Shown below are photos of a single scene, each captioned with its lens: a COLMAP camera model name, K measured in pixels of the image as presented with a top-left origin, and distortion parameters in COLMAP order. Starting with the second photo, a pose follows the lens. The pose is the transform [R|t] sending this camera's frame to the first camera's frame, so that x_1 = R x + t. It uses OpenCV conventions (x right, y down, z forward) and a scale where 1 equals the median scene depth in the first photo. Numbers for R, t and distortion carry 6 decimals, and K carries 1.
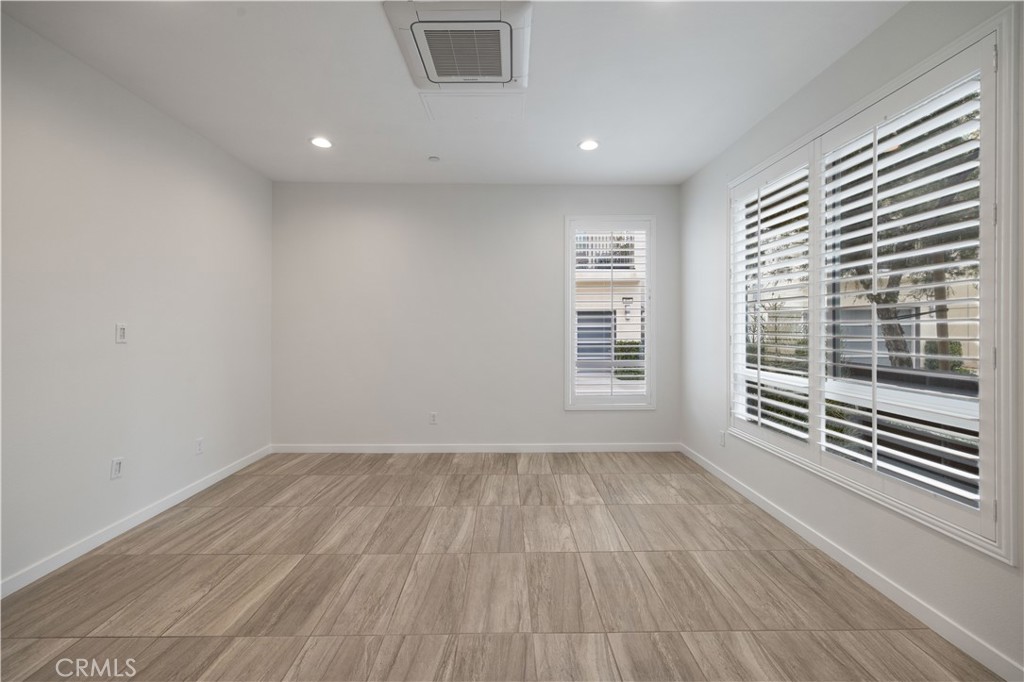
lens RADIAL K [[396.8, 0, 506.3], [0, 396.8, 325.3], [0, 0, 1]] dist [0.000267, -0.000064]
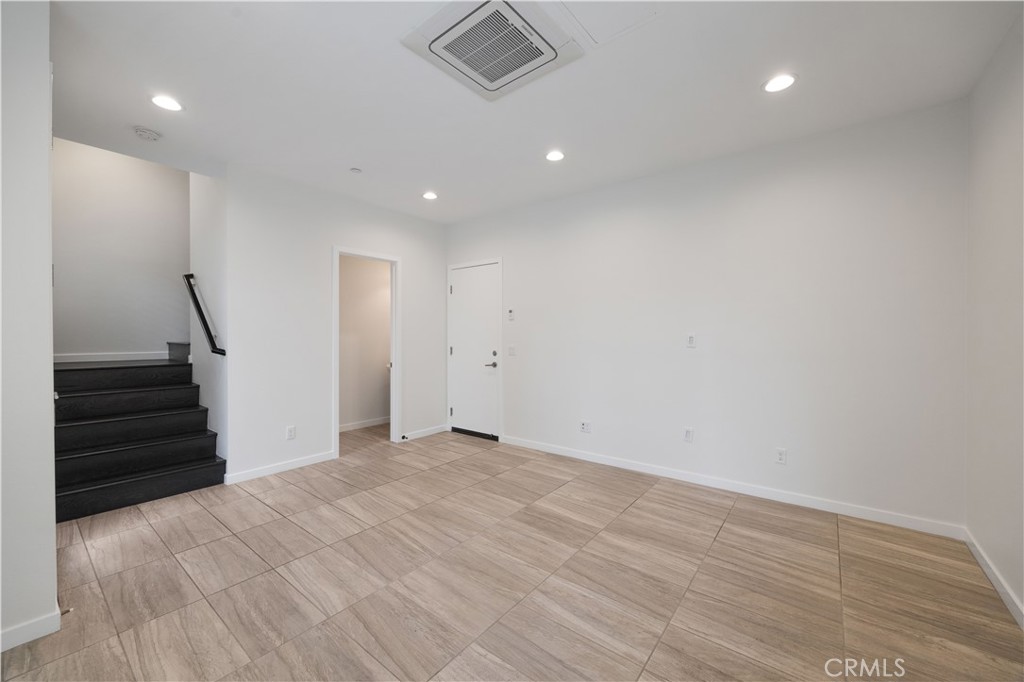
lens RADIAL K [[396.8, 0, 515.7], [0, 396.8, 336.6], [0, 0, 1]] dist [0.000267, -0.000064]
pose [[-0.608833, 0.003338, -0.793292, 0.537896], [0.004169, 0.999991, 0.001008, 0.003522], [0.793288, -0.002693, -0.608841, 1.394113]]
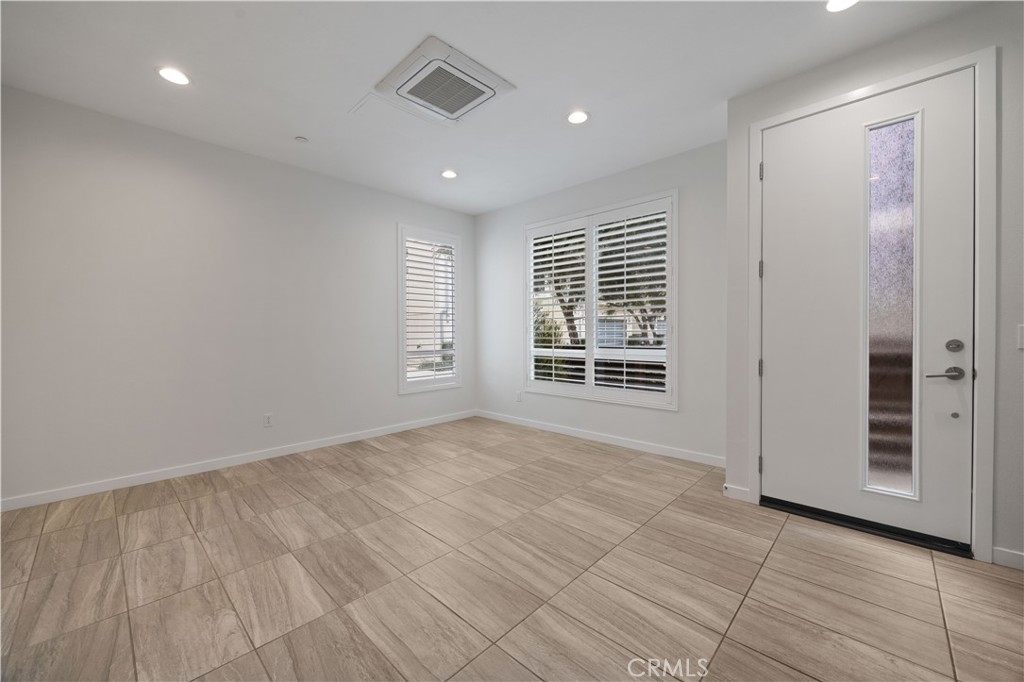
lens RADIAL K [[396.8, 0, 494.3], [0, 396.8, 333.1], [0, 0, 1]] dist [0.000267, -0.000064]
pose [[0.716741, -0.003989, 0.697328, -0.744644], [-0.000645, 0.999979, 0.006384, 0.052939], [-0.697339, -0.005026, 0.716724, 0.003016]]
